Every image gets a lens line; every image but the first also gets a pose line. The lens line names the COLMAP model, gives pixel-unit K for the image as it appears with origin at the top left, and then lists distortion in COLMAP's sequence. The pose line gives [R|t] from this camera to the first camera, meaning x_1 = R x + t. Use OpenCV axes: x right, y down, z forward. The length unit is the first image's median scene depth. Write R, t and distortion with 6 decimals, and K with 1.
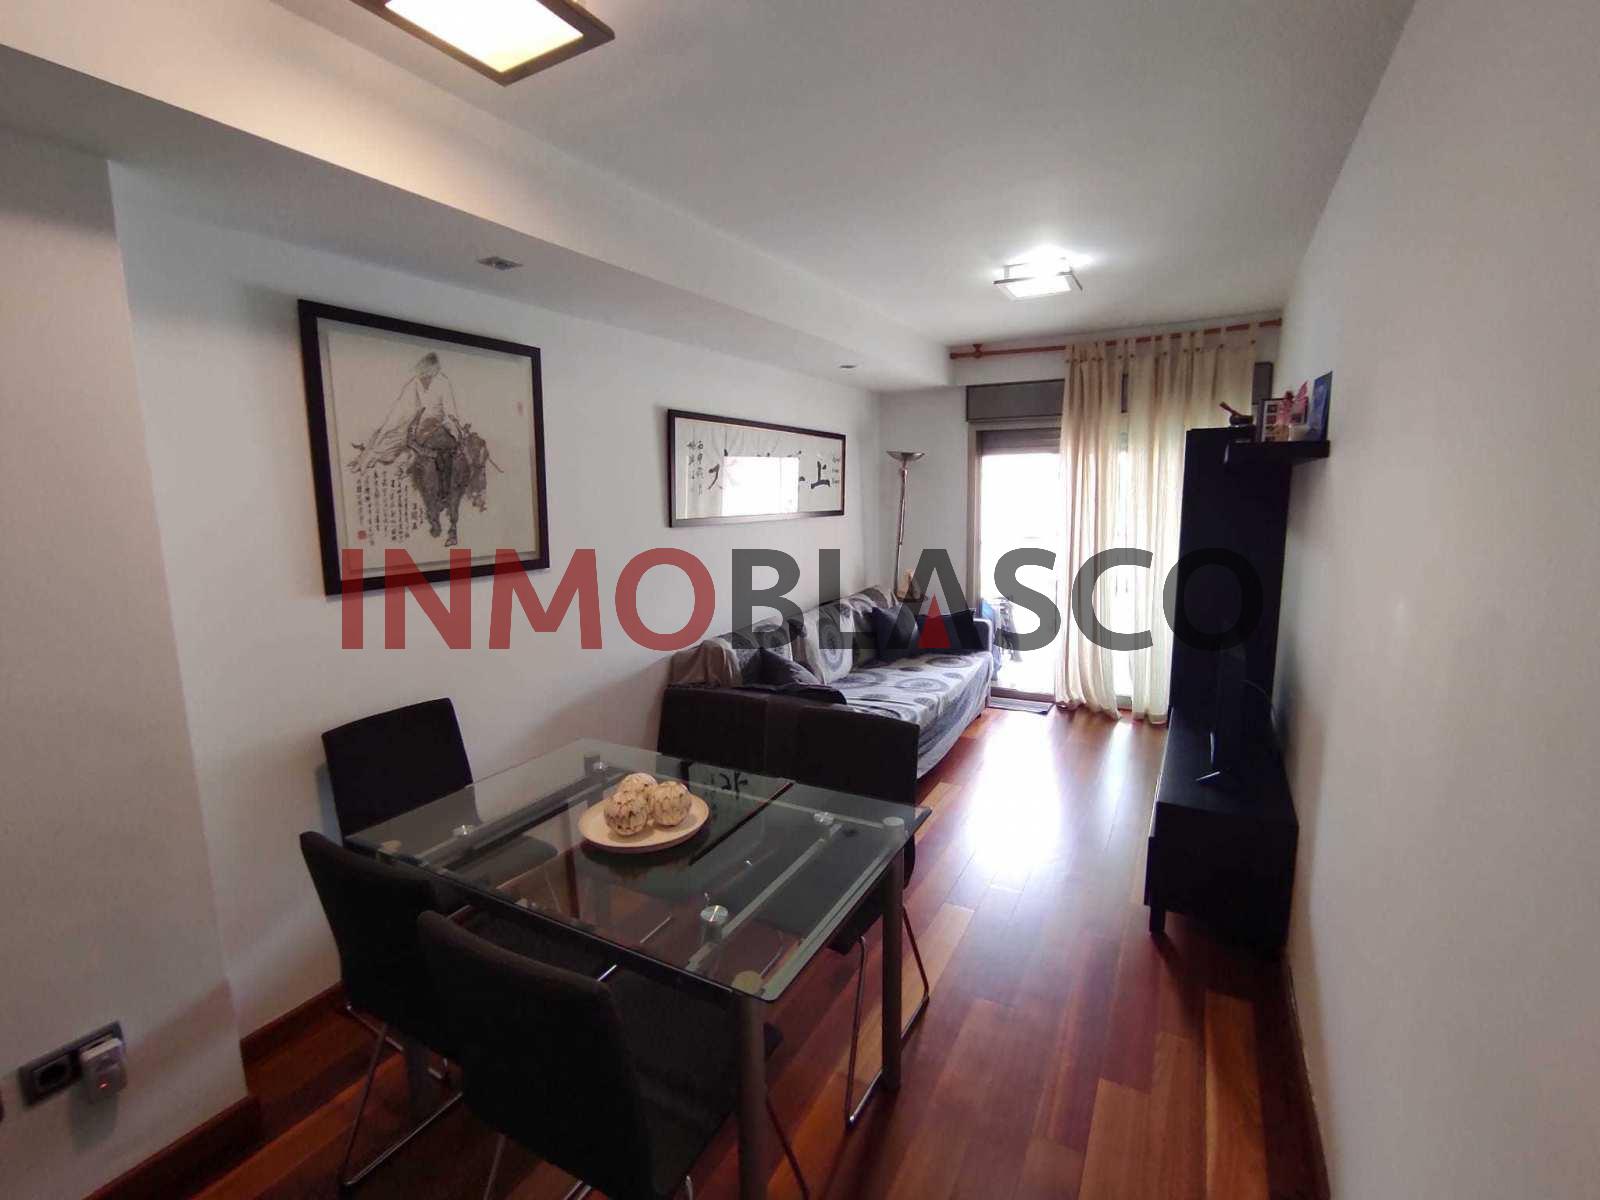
lens RADIAL K [[719.3, 0, 811.4], [0, 719.3, 590.7], [0, 0, 1]] dist [-0.018915, 0.001090]
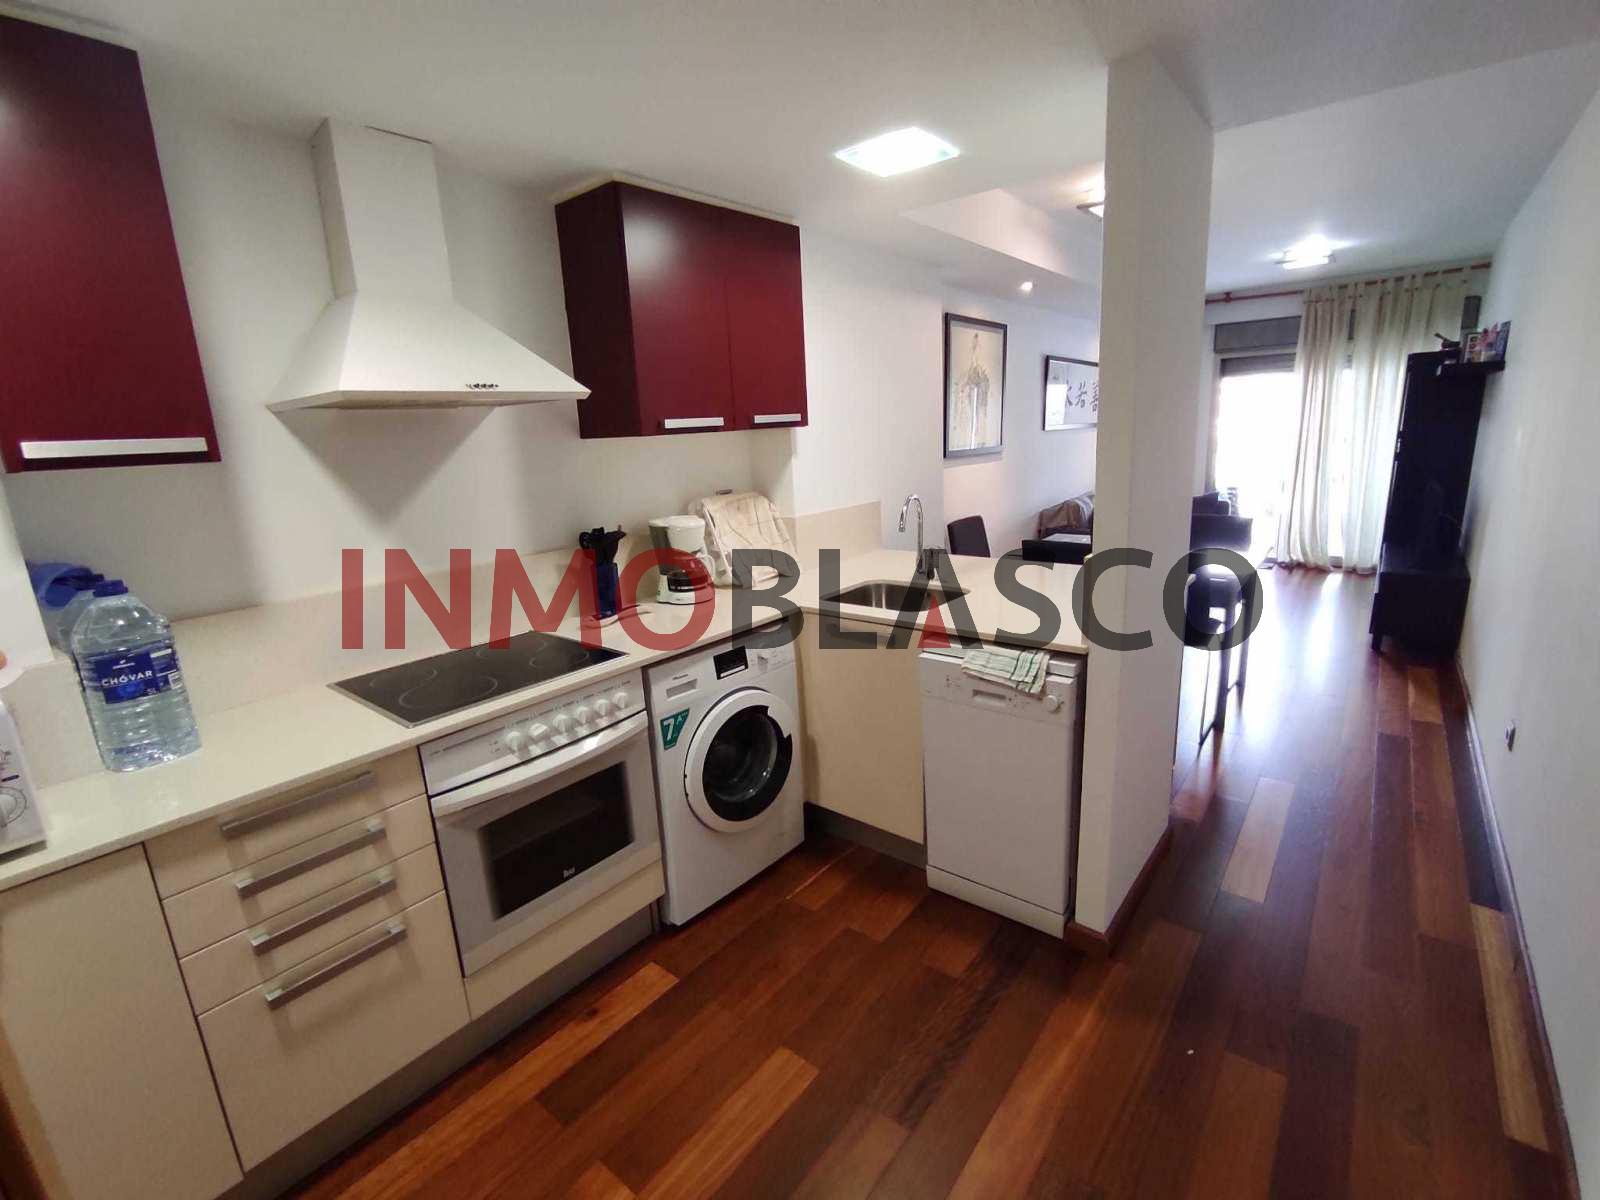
lens RADIAL K [[719.3, 0, 794.2], [0, 719.3, 594.6], [0, 0, 1]] dist [-0.018915, 0.001090]
pose [[0.981752, 0.012617, -0.189747, -0.331910], [0.005002, 0.995738, 0.092092, 0.098420], [0.190100, -0.091360, 0.977505, -0.544777]]
